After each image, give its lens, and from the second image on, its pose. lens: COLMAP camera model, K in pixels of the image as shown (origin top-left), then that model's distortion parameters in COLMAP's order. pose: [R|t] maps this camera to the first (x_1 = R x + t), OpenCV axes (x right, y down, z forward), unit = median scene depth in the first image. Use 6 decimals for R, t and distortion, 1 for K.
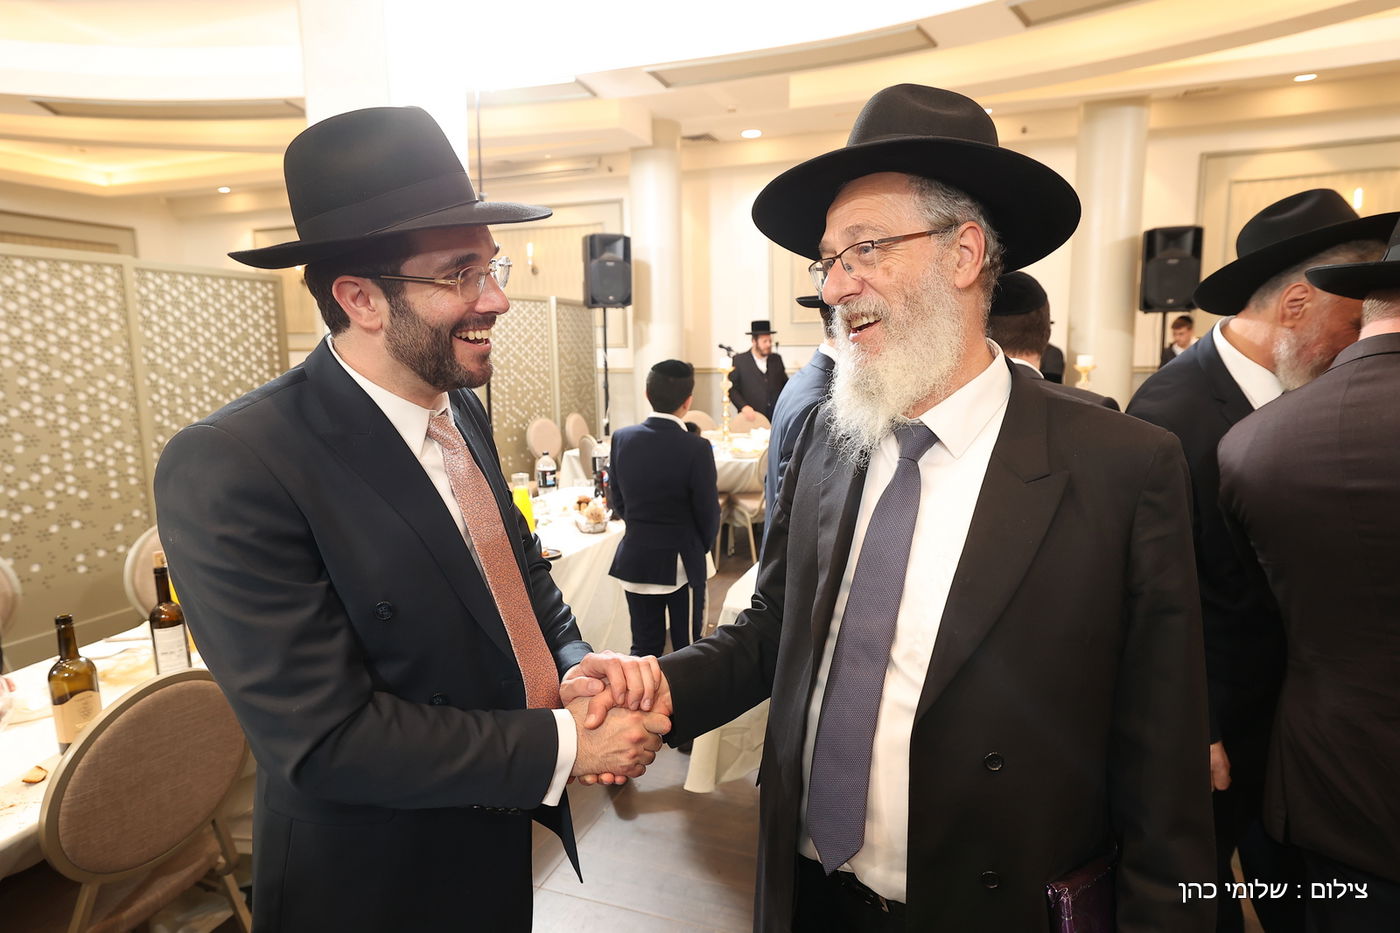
lens RADIAL K [[836.0, 0, 696.3], [0, 836.0, 463.9], [0, 0, 1]] dist [0.035808, 0.001026]
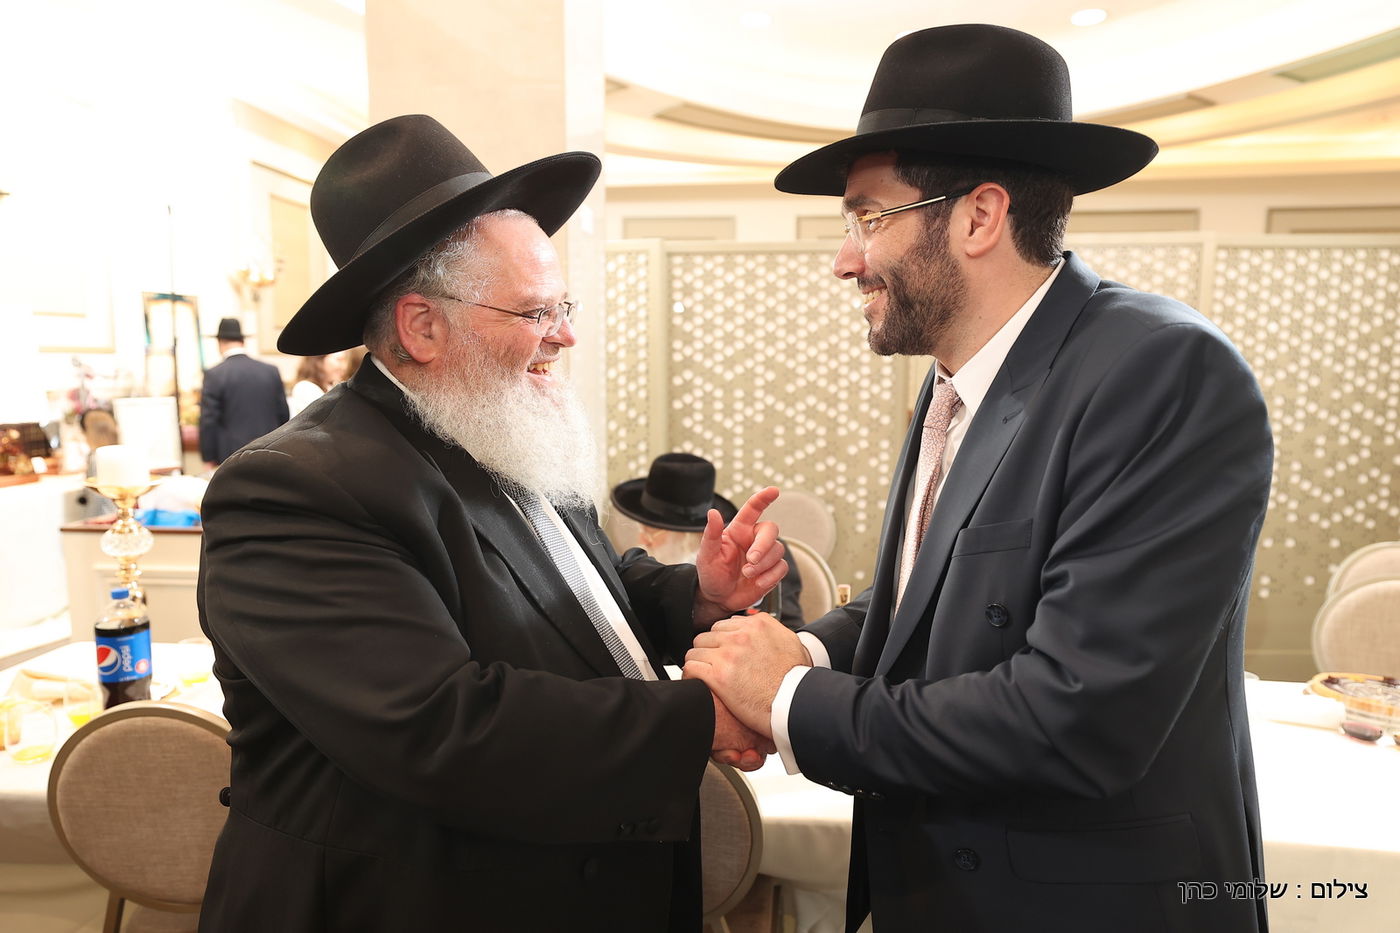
lens RADIAL K [[964.2, 0, 701.4], [0, 964.2, 470.0], [0, 0, 1]] dist [0.000665, -0.000835]
pose [[0.227636, 0.141324, -0.963436, 0.321373], [-0.147748, 0.982969, 0.109280, -0.115198], [0.962472, 0.117469, 0.244639, 0.766517]]
